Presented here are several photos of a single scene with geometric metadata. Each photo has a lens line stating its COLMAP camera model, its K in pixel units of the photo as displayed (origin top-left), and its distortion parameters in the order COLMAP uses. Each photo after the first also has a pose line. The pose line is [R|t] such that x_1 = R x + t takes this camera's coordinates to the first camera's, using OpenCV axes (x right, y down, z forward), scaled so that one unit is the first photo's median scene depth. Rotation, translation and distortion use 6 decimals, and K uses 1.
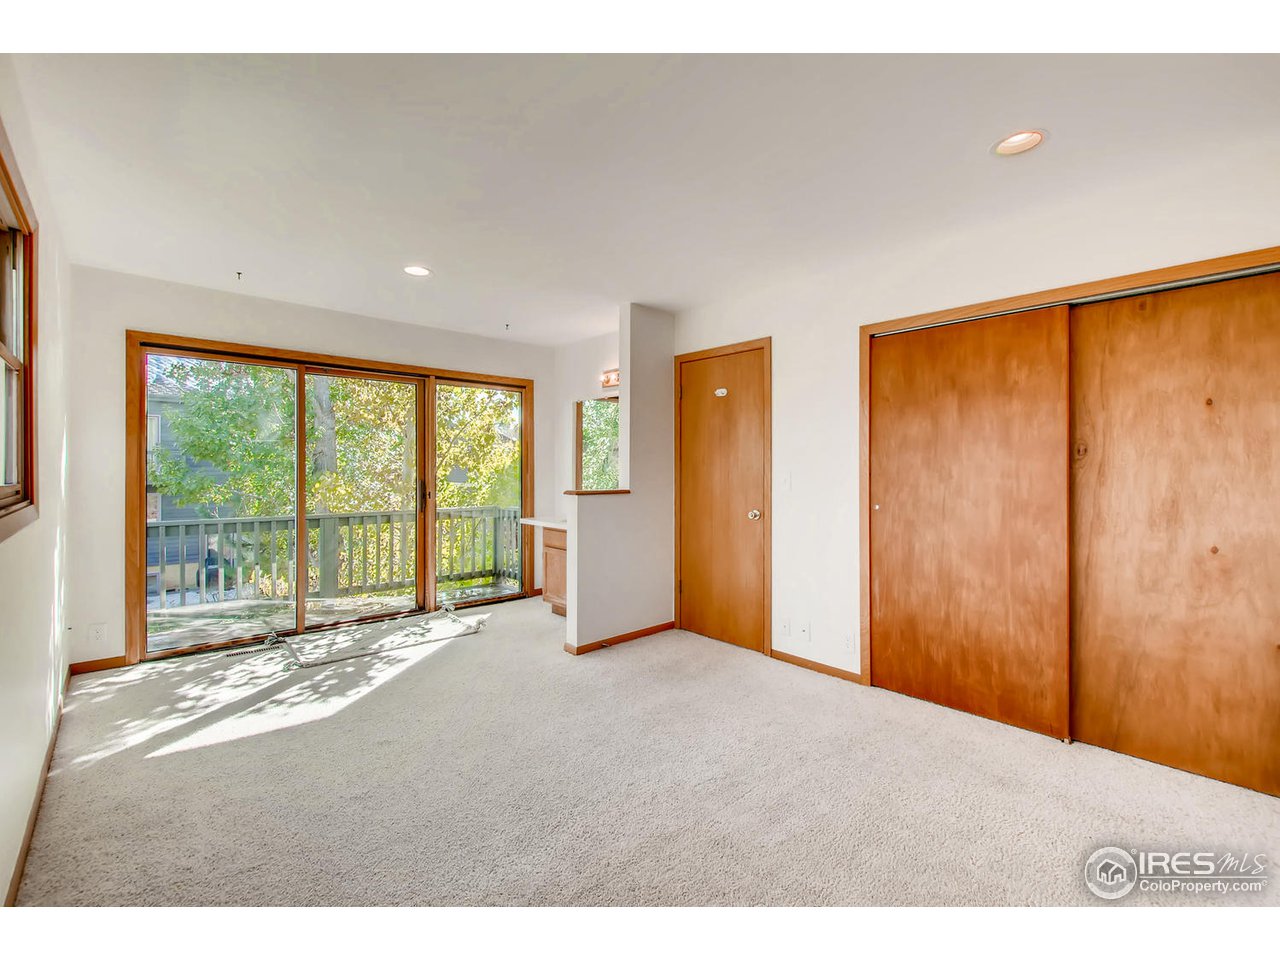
lens RADIAL K [[568.8, 0, 638.3], [0, 568.8, 468.2], [0, 0, 1]] dist [0.008726, -0.004195]
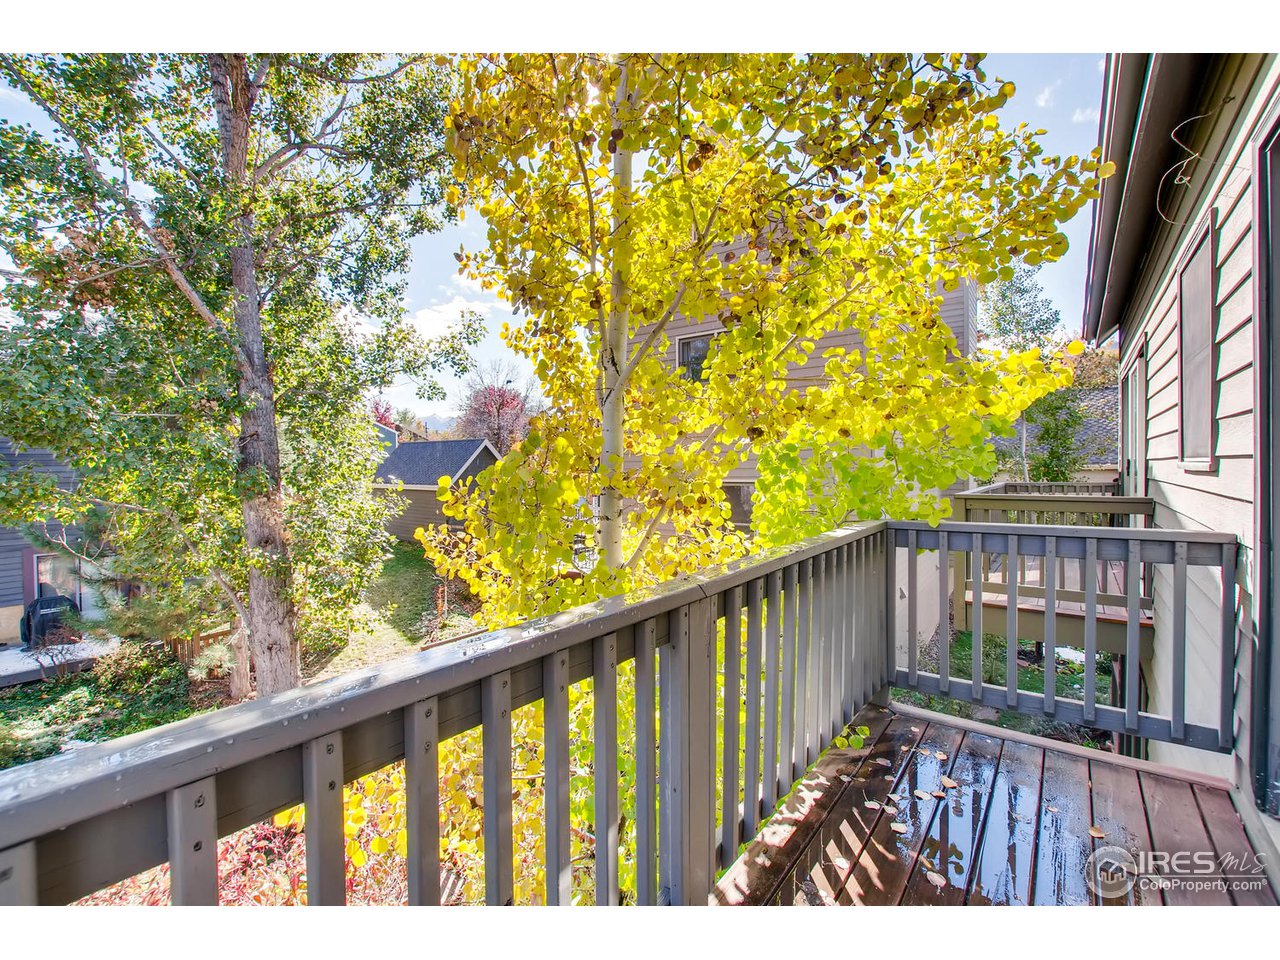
lens RADIAL K [[568.8, 0, 645.7], [0, 568.8, 480.4], [0, 0, 1]] dist [0.008726, -0.004195]
pose [[0.983433, -0.016281, 0.180539, -0.254606], [0.011765, 0.999591, 0.026057, 0.011344], [-0.180890, -0.023502, 0.983223, 0.314926]]
